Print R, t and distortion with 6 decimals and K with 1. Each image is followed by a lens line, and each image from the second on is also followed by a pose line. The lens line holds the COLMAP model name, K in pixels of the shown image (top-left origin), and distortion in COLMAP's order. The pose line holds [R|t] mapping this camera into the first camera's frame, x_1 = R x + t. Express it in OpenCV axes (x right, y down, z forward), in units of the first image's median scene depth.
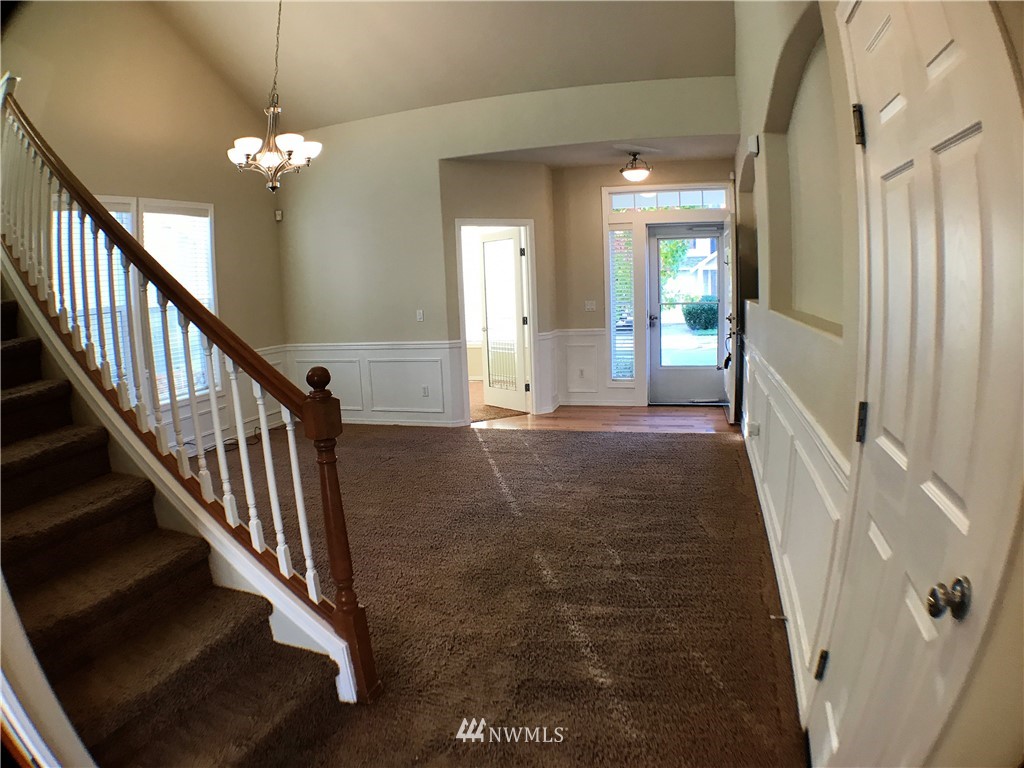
lens RADIAL K [[621.7, 0, 510.5], [0, 621.7, 377.6], [0, 0, 1]] dist [-0.277128, 0.050551]
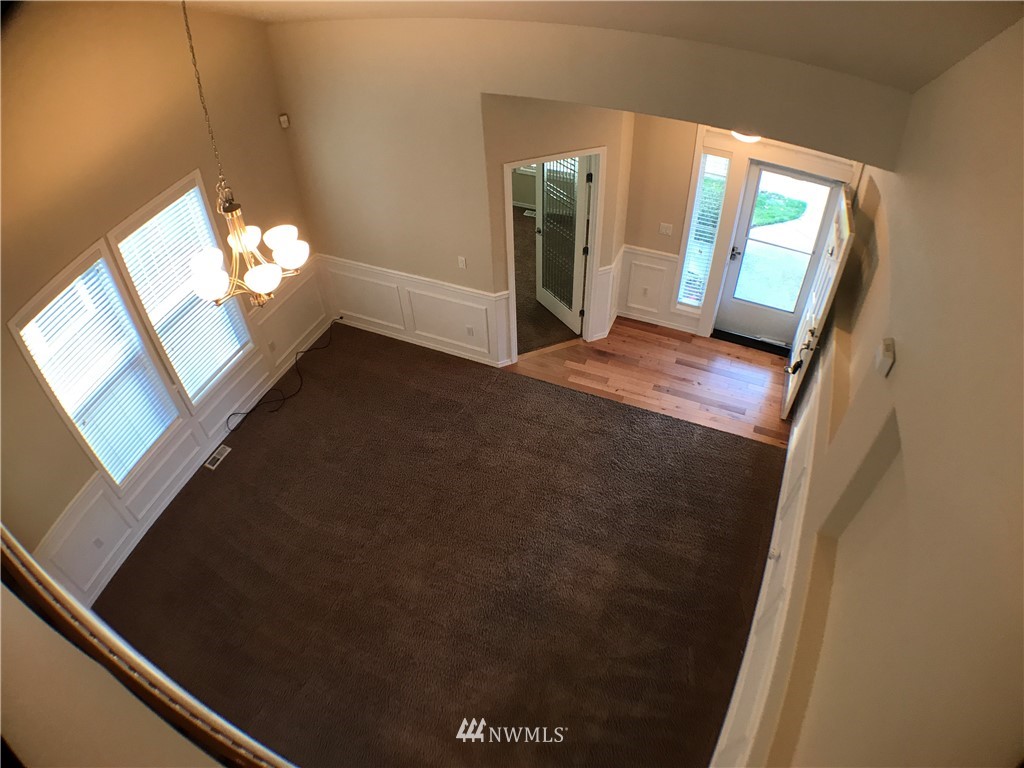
lens RADIAL K [[621.7, 0, 510.5], [0, 621.7, 377.6], [0, 0, 1]] dist [-0.277128, 0.050551]
pose [[0.992438, 0.092056, -0.081195, 0.004765], [-0.026761, 0.807837, 0.588798, -0.457878], [0.119795, -0.582172, 0.804192, 0.212912]]
